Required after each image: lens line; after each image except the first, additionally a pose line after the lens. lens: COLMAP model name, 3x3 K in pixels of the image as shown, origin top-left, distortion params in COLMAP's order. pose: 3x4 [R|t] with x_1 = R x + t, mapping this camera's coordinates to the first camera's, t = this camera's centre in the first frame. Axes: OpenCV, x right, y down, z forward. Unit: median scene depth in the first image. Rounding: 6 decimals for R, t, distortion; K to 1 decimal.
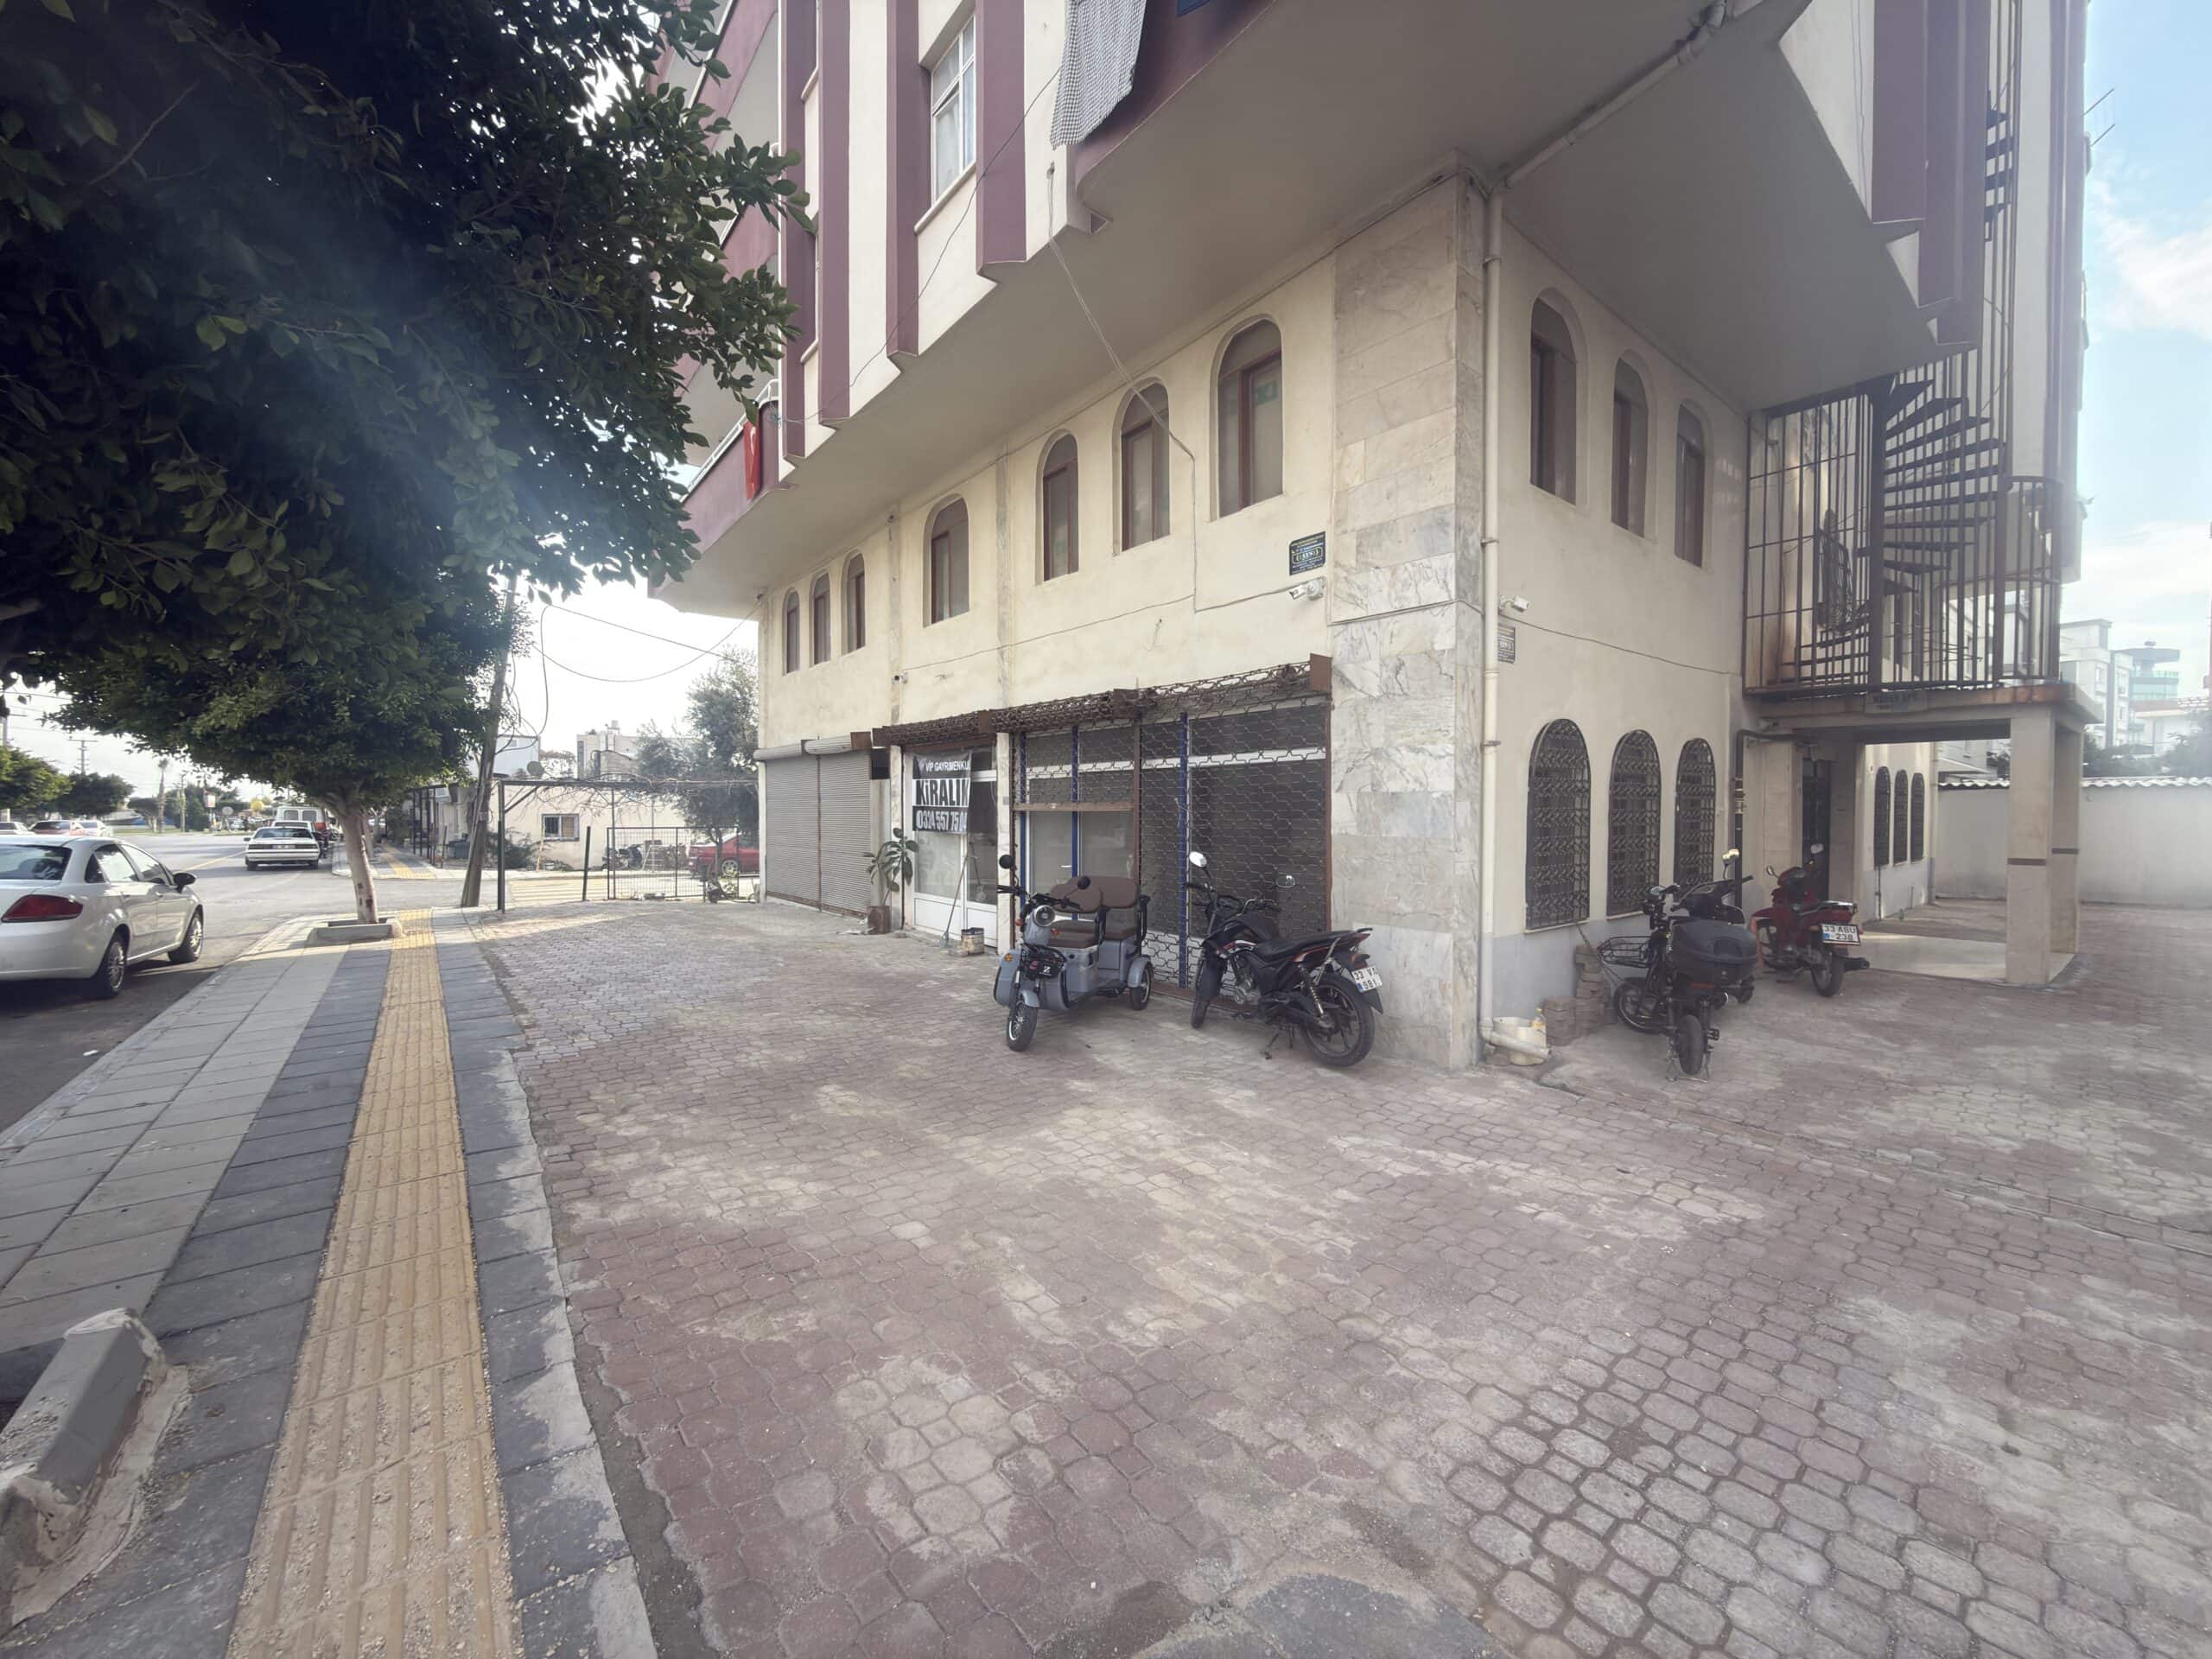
lens RADIAL K [[875.1, 0, 1107.7], [0, 875.1, 829.3], [0, 0, 1]] dist [0.000778, -0.000377]
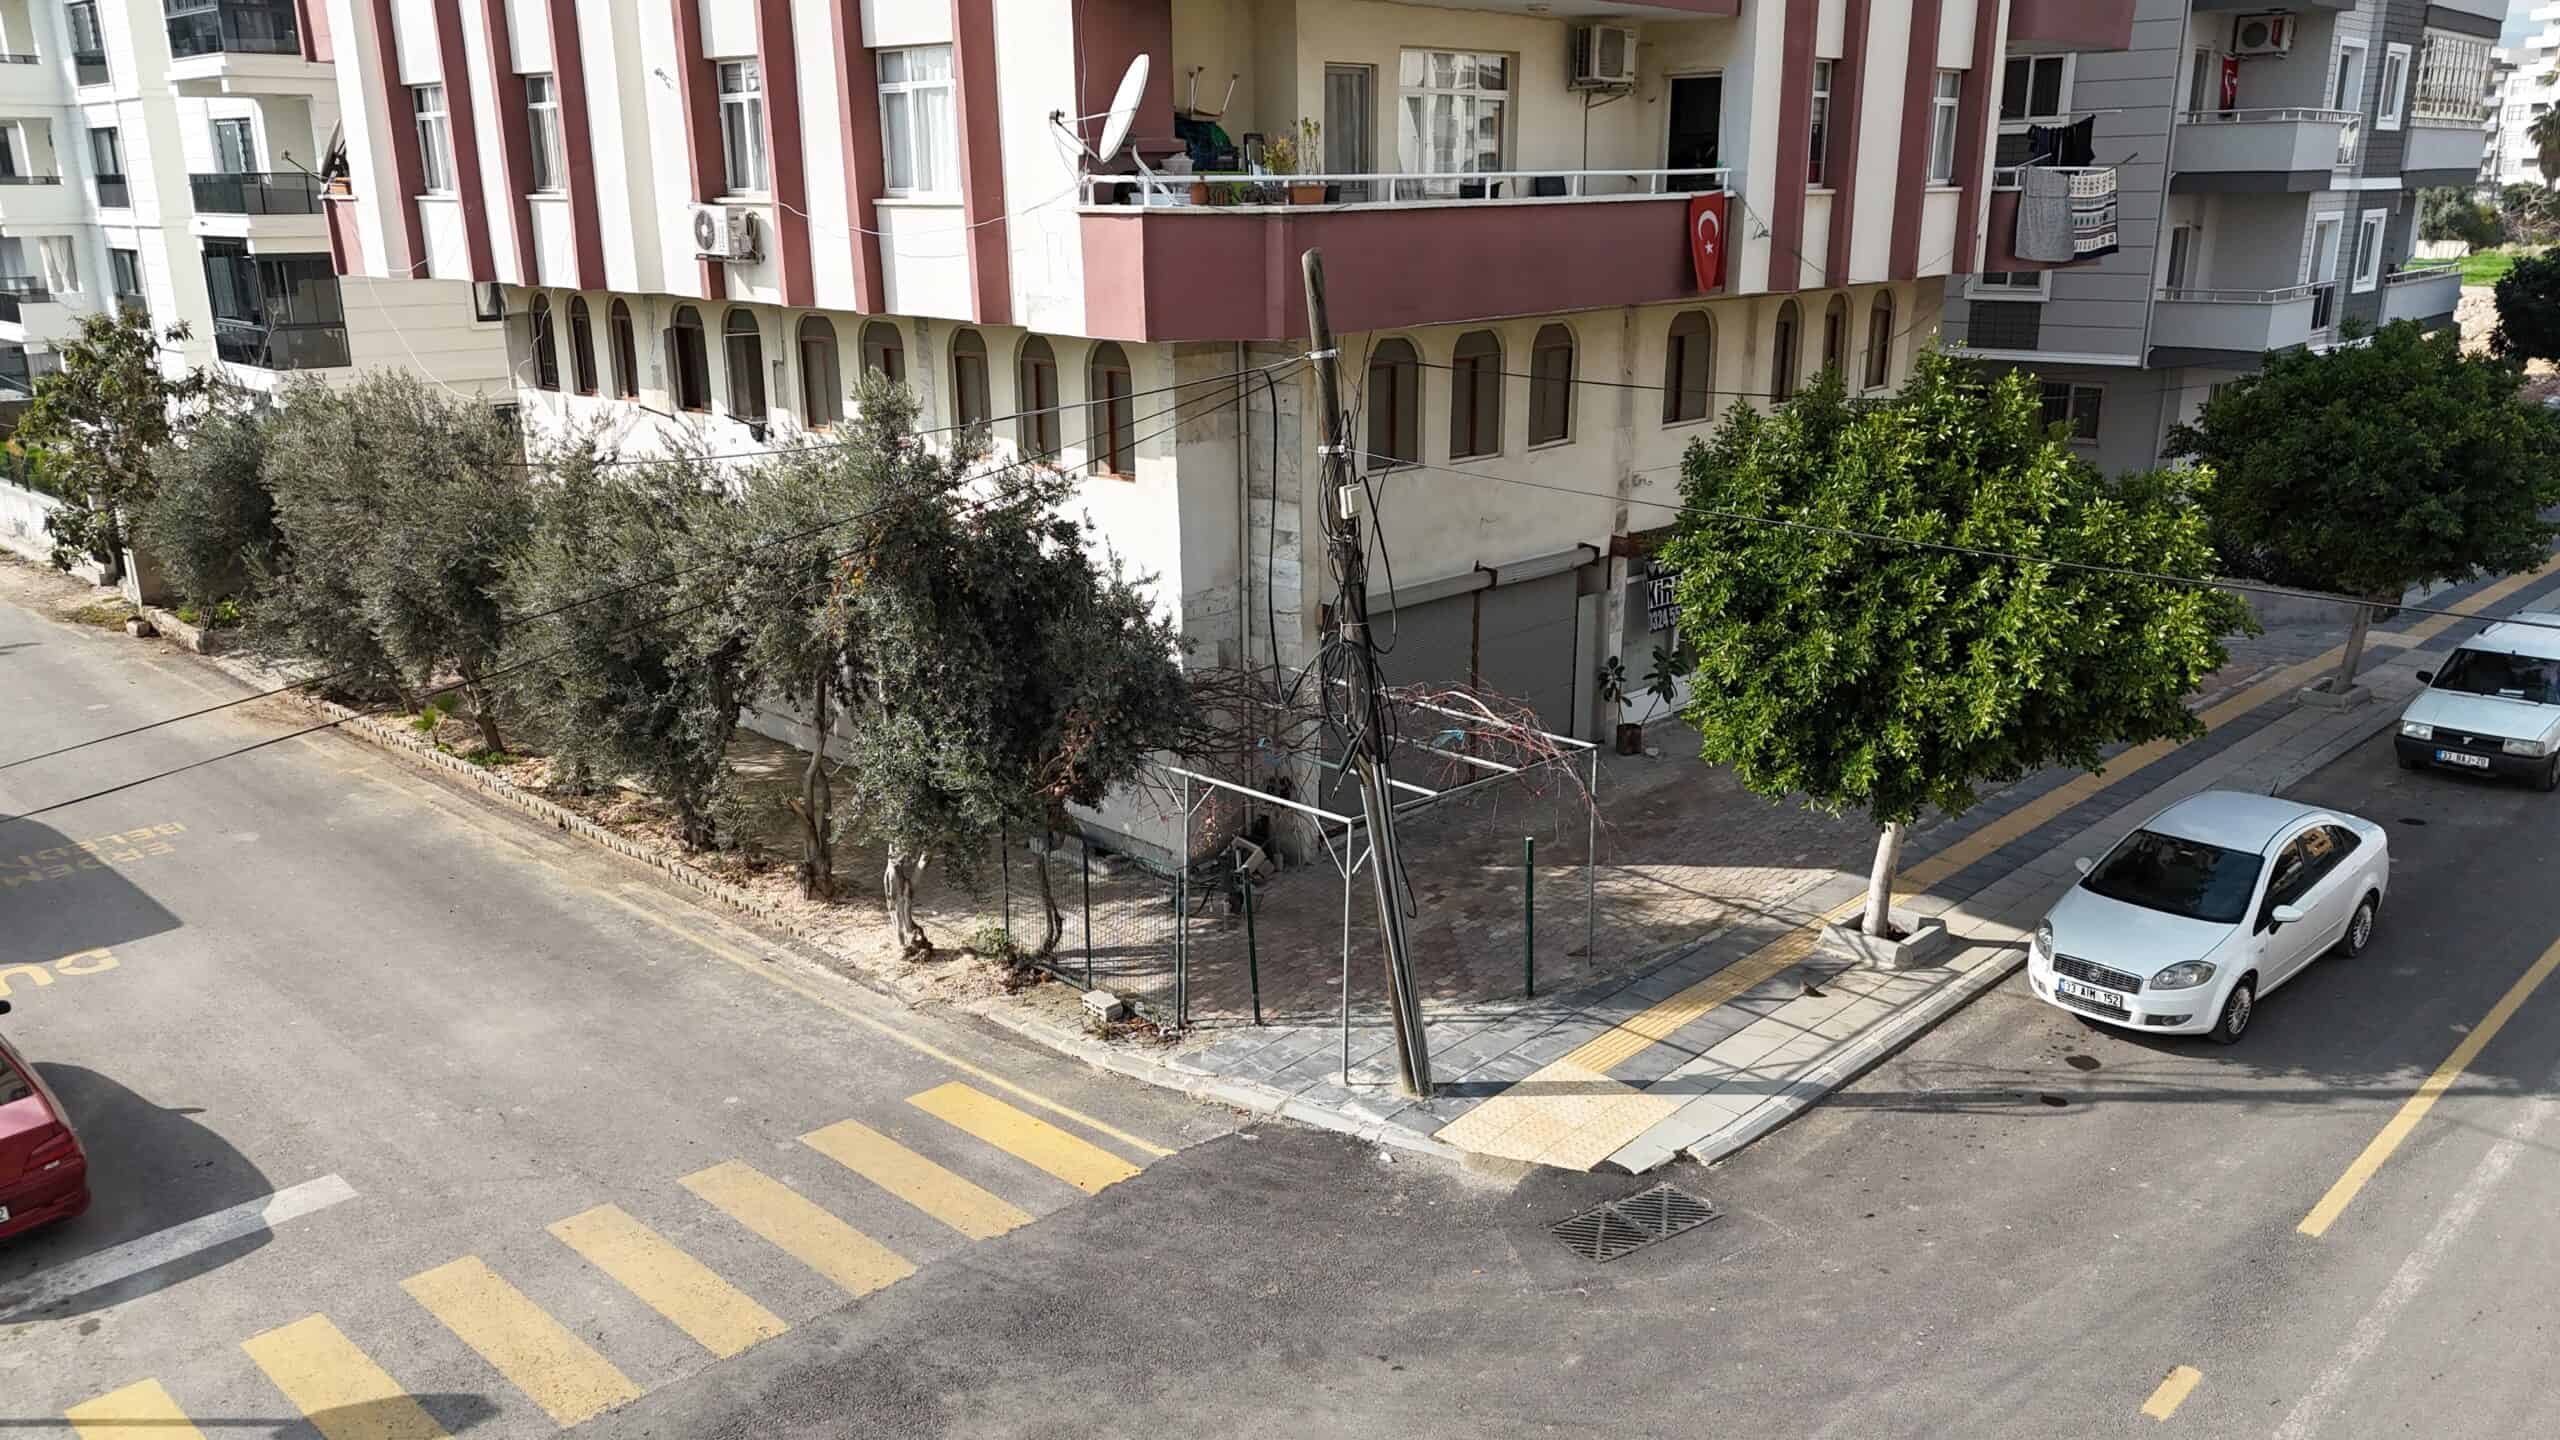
lens RADIAL K [[1881.5, 0, 1272.8], [0, 1881.5, 719.8], [0, 0, 1]] dist [0.082276, -0.080370]
pose [[-0.117098, -0.274530, 0.954422, -4.056337], [0.026503, 0.959827, 0.279337, -0.928604], [-0.992767, 0.058005, -0.105118, 2.971047]]
